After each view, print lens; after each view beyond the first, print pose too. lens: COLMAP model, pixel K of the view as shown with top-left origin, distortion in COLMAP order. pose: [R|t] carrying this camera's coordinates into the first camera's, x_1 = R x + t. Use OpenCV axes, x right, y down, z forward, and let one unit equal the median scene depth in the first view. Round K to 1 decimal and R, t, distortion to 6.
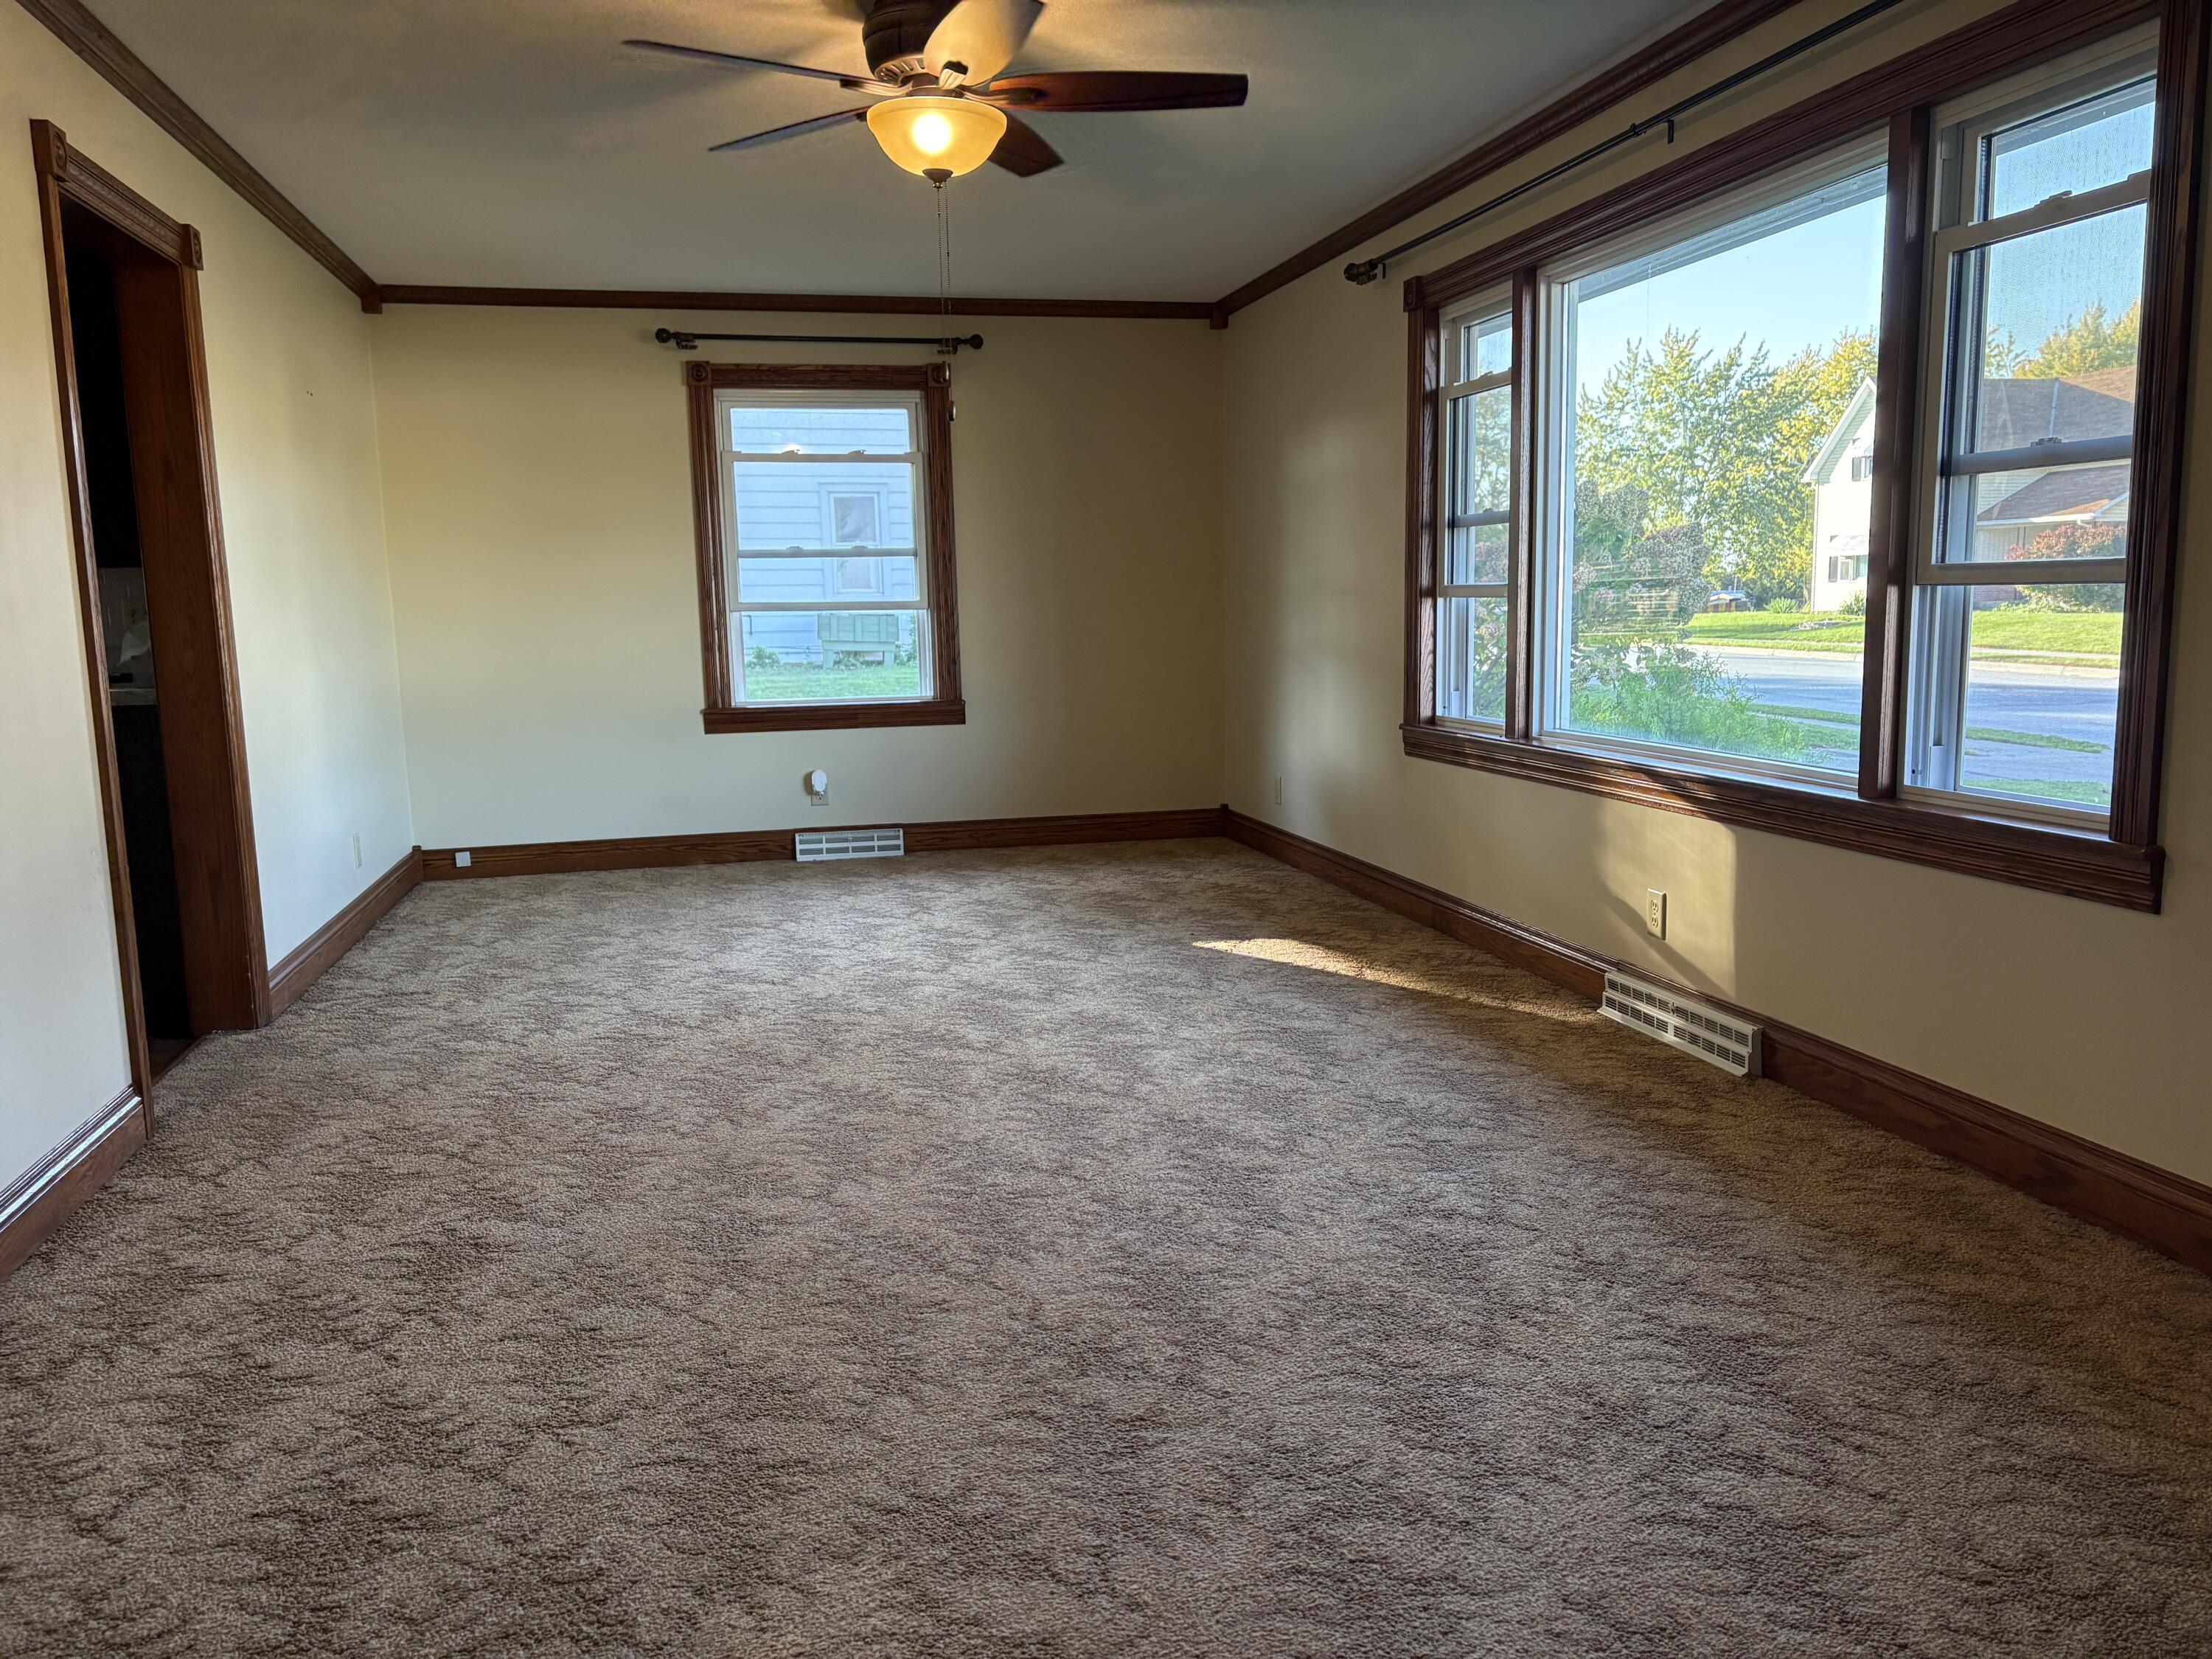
lens RADIAL K [[1659.8, 0, 1107.7], [0, 1659.8, 839.4], [0, 0, 1]] dist [0.003656, -0.002037]
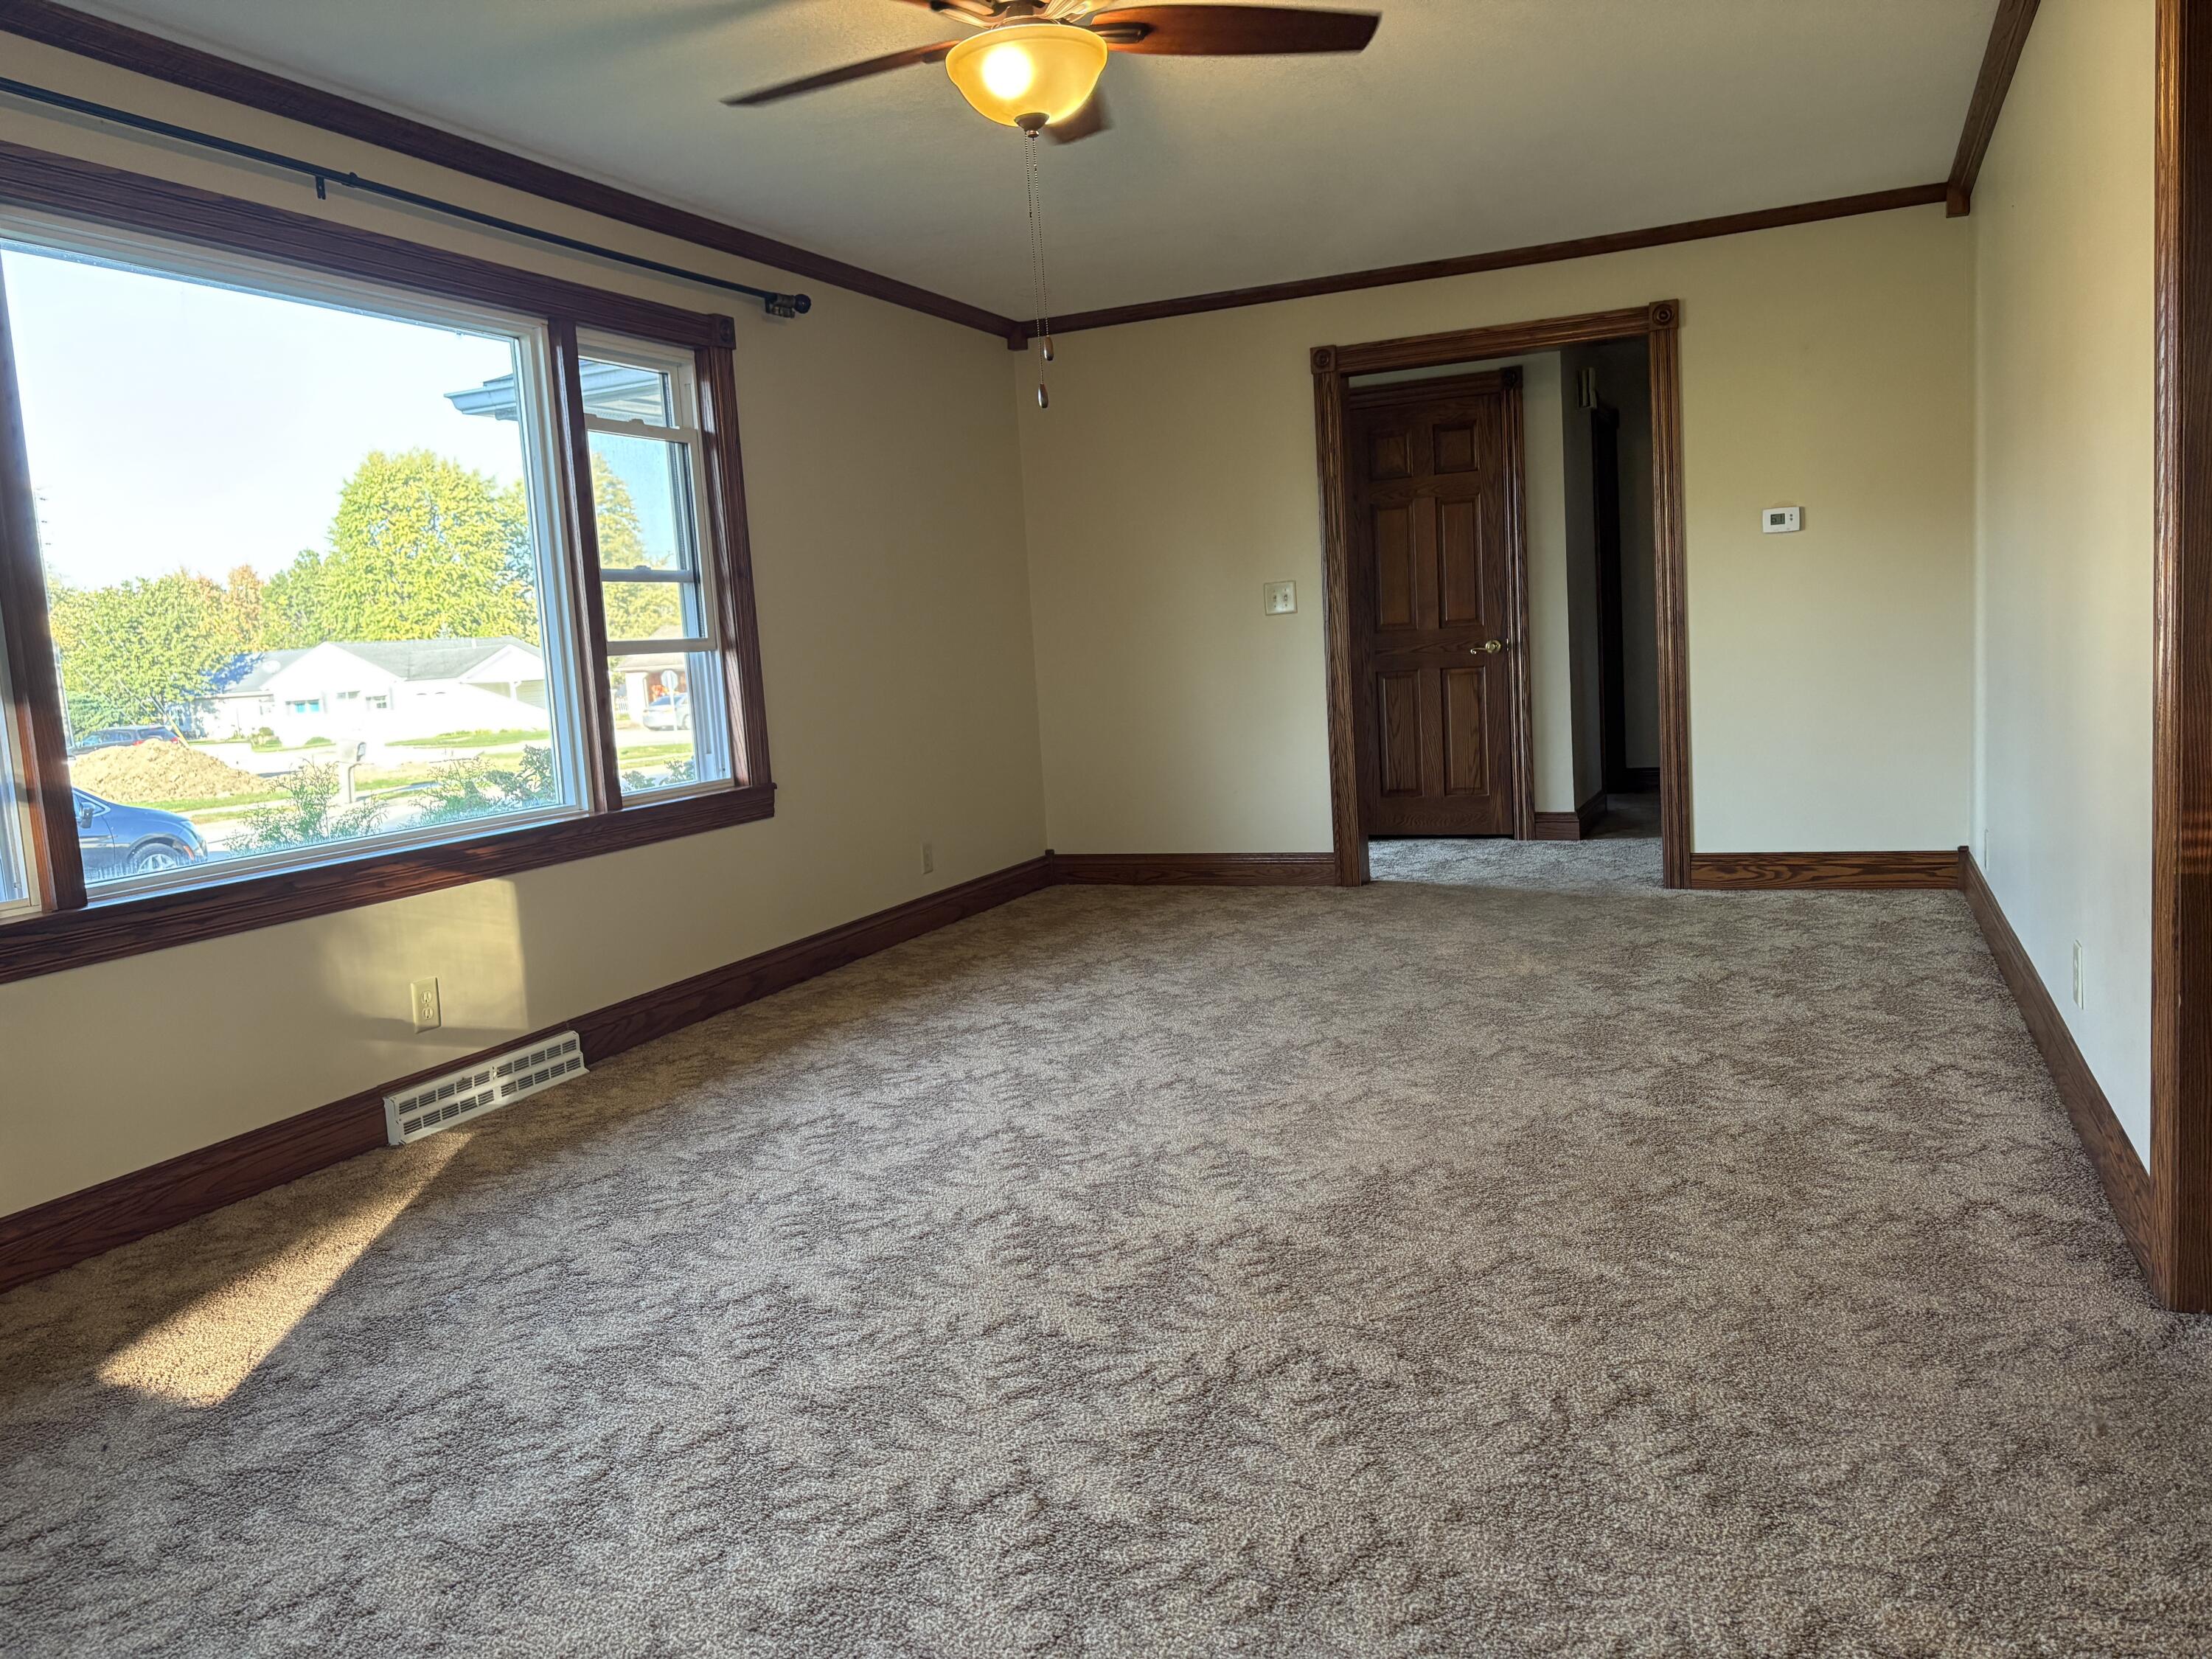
lens RADIAL K [[1659.8, 0, 1105.6], [0, 1659.8, 823.3], [0, 0, 1]] dist [0.003656, -0.002037]
pose [[-0.807349, 0.003339, 0.590064, -0.583146], [0.160710, 0.963426, 0.214437, -0.210646], [-0.567767, 0.267955, -0.778358, 1.595582]]
